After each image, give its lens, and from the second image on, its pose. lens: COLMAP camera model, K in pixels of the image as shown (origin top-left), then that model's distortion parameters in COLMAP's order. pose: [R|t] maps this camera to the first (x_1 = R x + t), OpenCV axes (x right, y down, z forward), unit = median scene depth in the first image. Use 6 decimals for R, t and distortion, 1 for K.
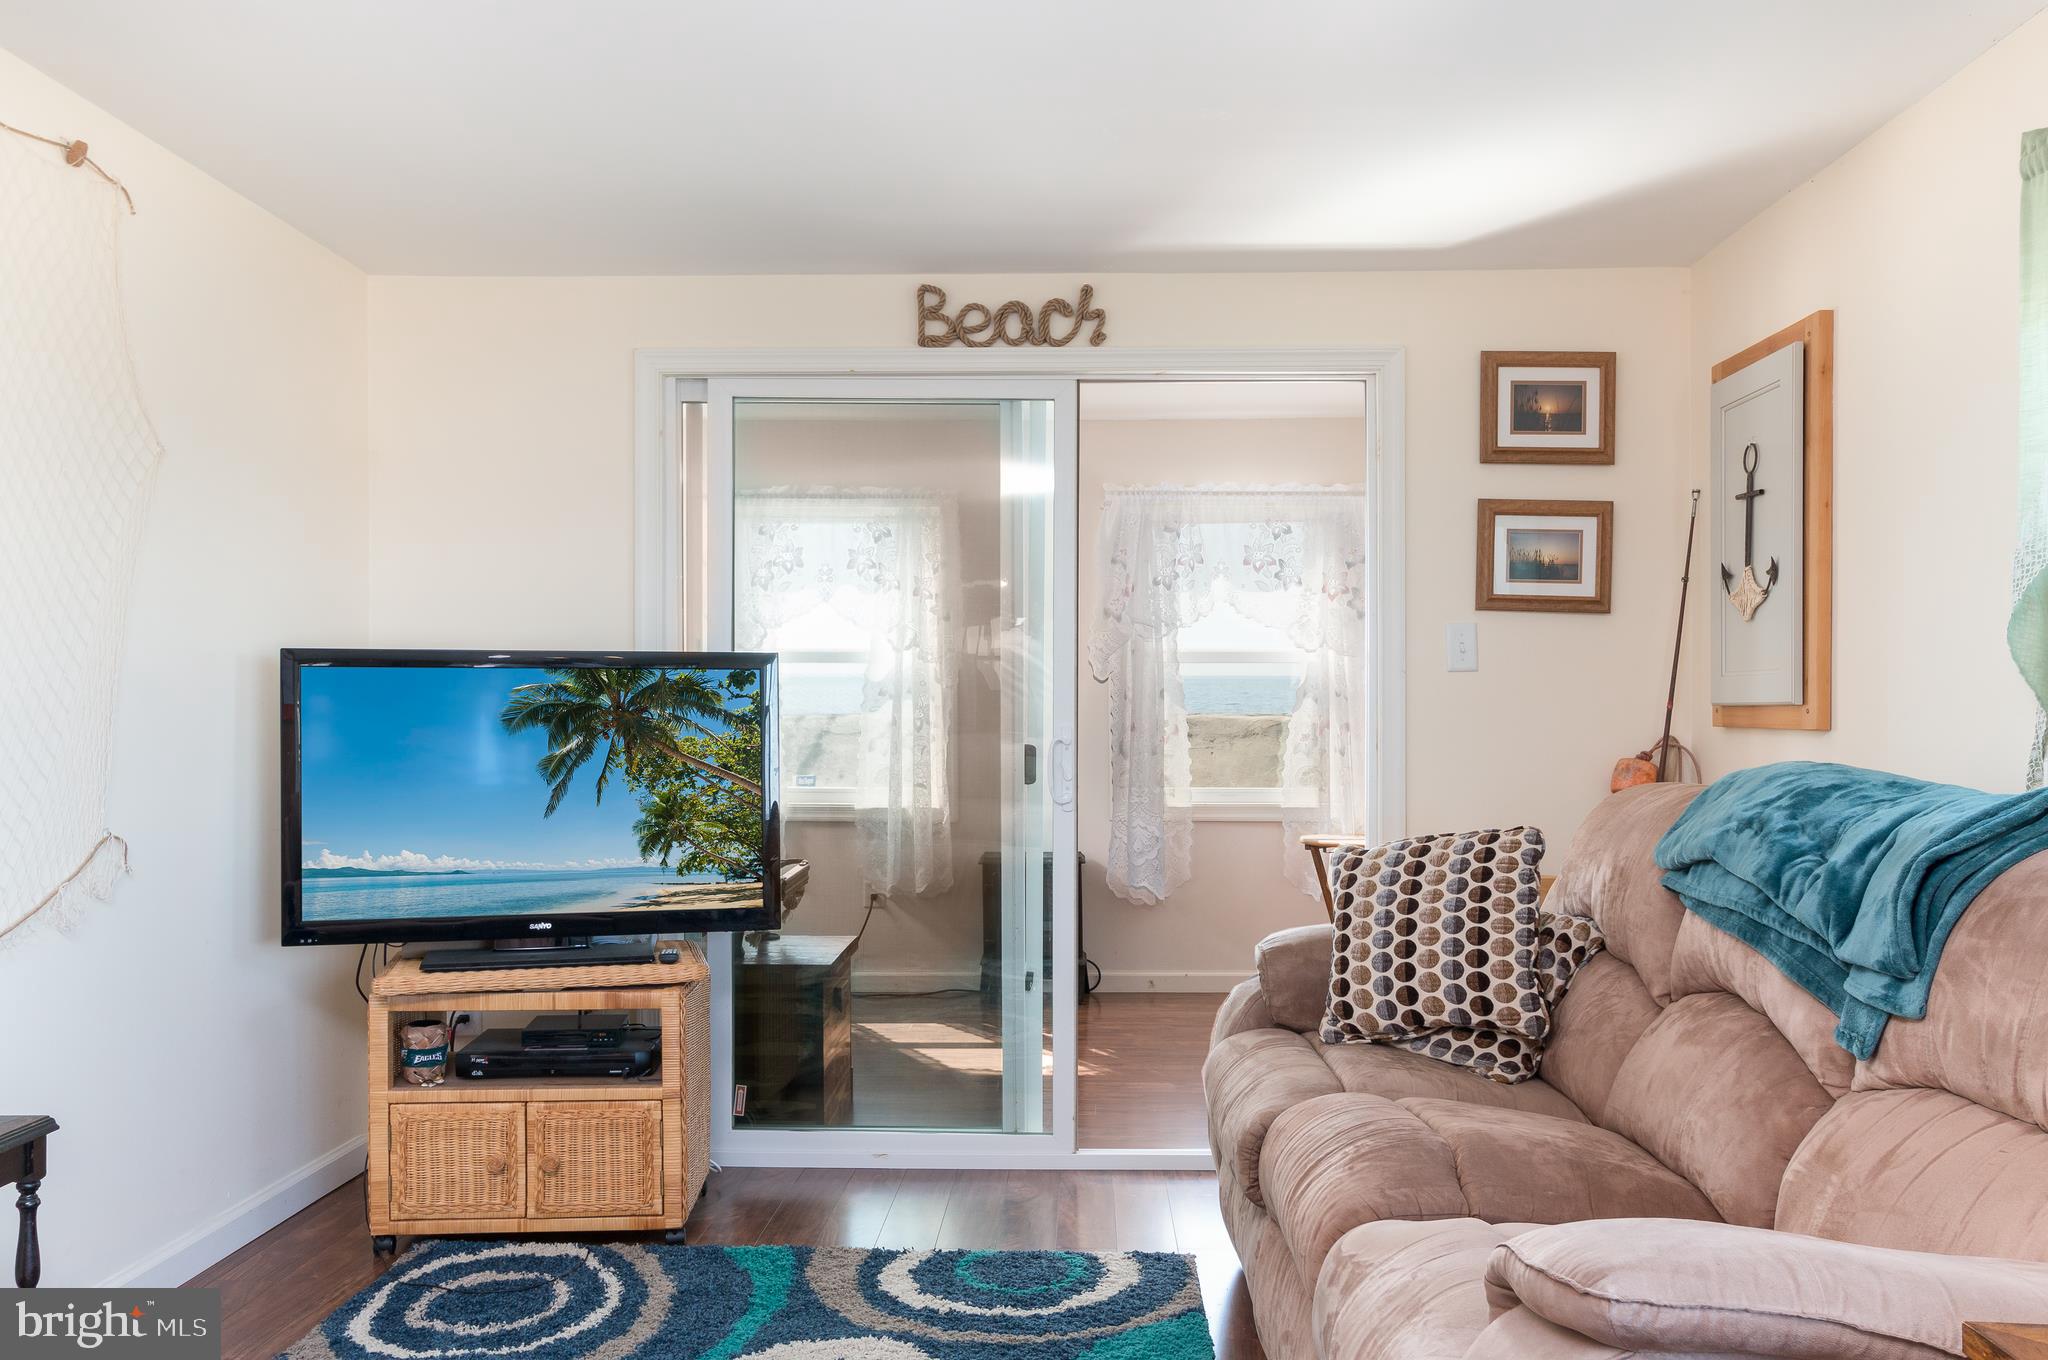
lens RADIAL K [[1627.0, 0, 1024.0], [0, 1627.0, 680.0], [0, 0, 1]] dist [-0.002371, 0.005087]
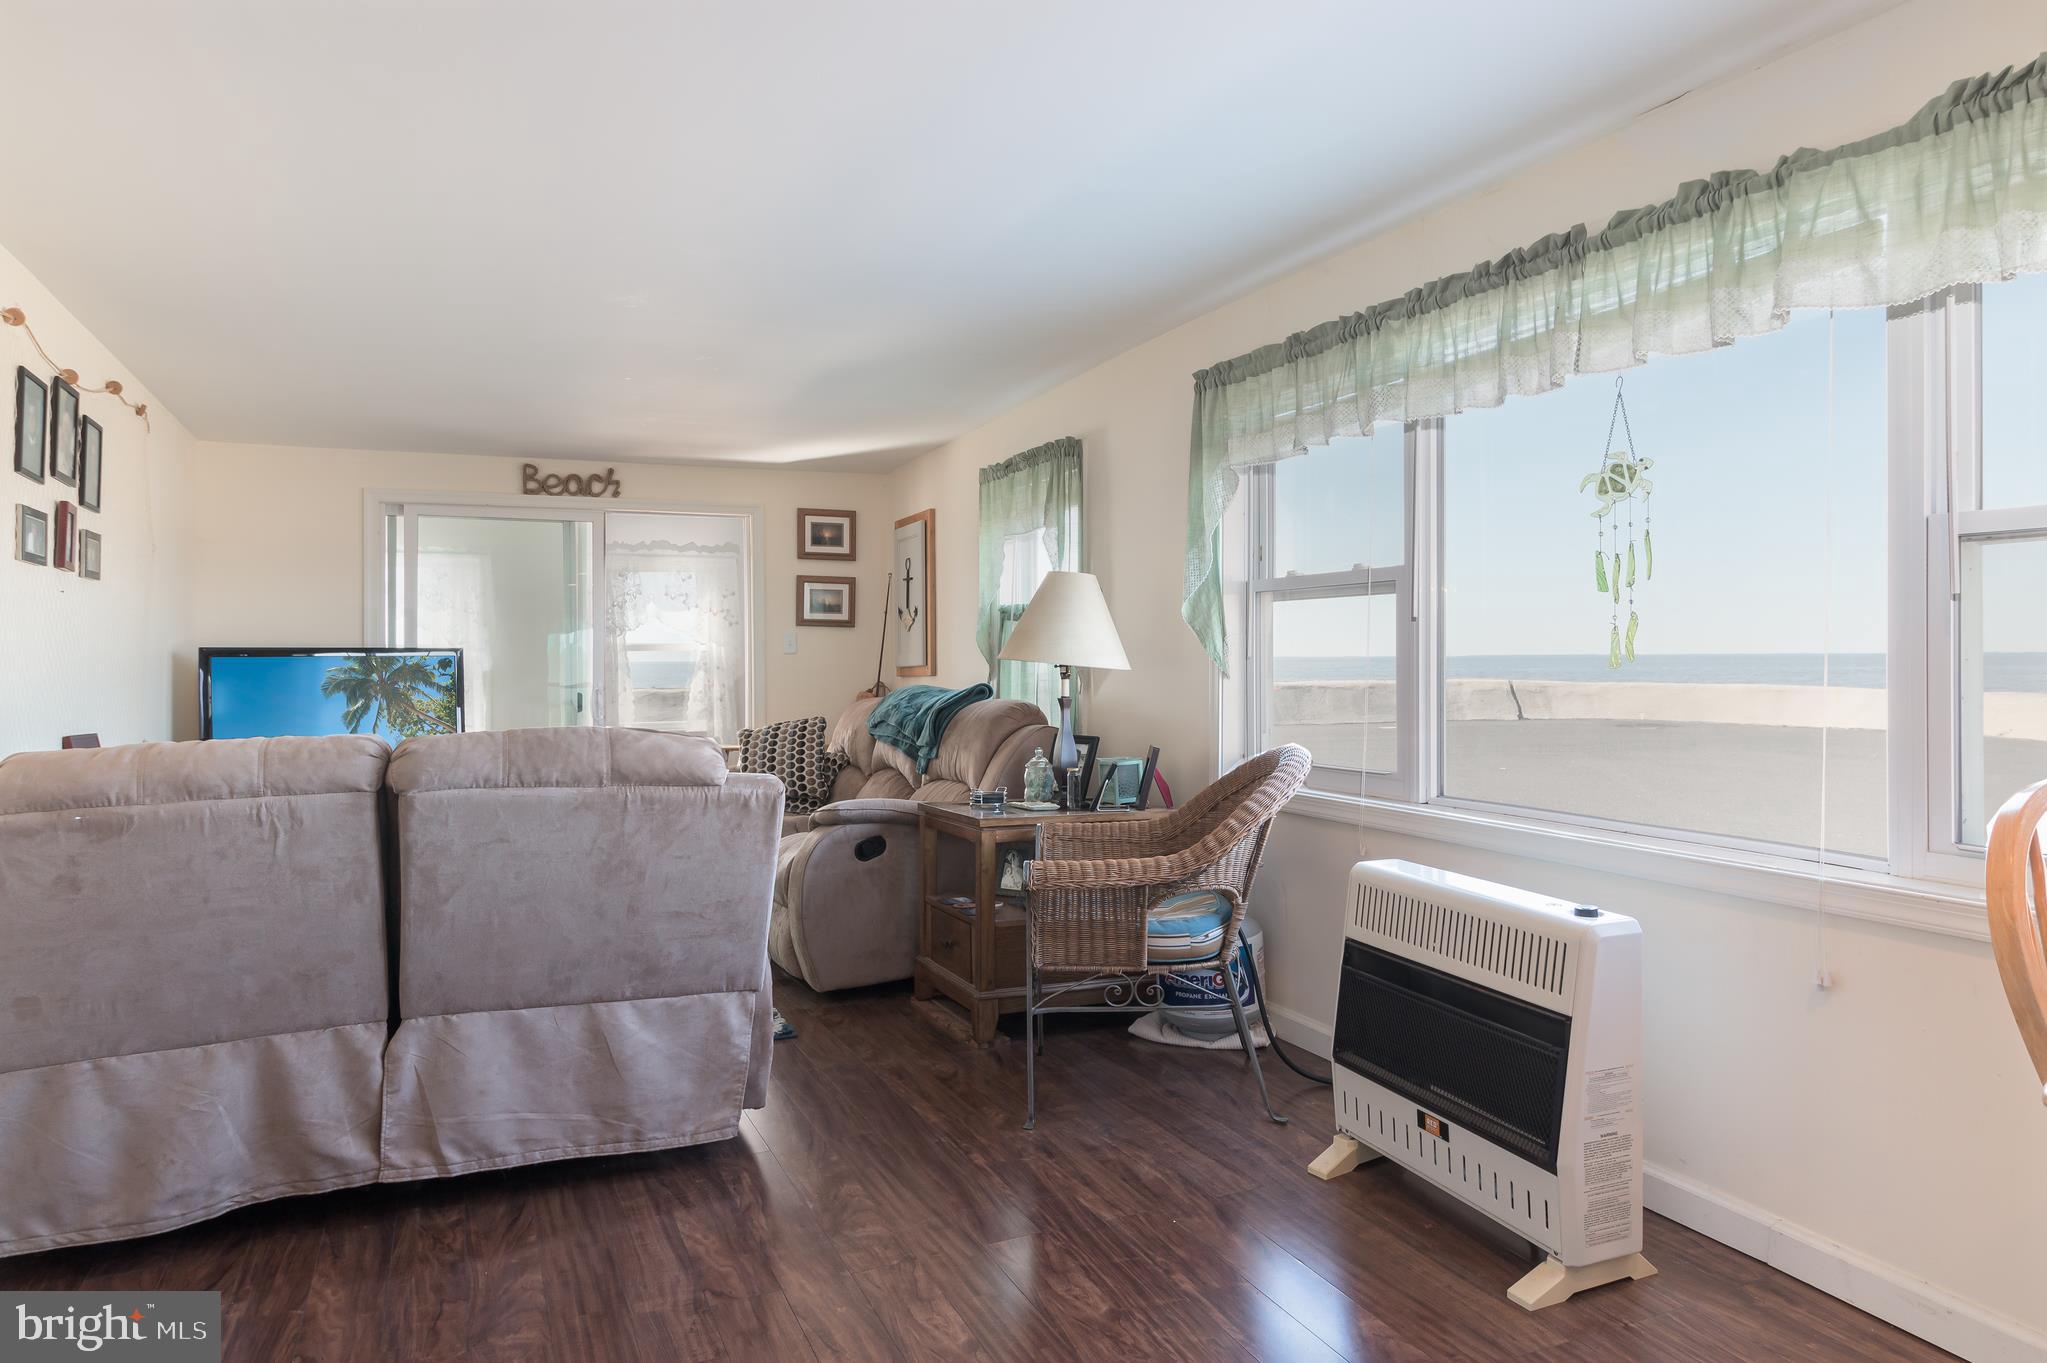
lens RADIAL K [[1314.0, 0, 1019.9], [0, 1314.0, 621.7], [0, 0, 1]] dist [-0.003904, -0.000168]
pose [[0.900119, 0.001258, 0.435642, -0.223642], [0.012746, 0.999492, -0.029221, 0.006979], [-0.435457, 0.031855, 0.899646, -0.729598]]
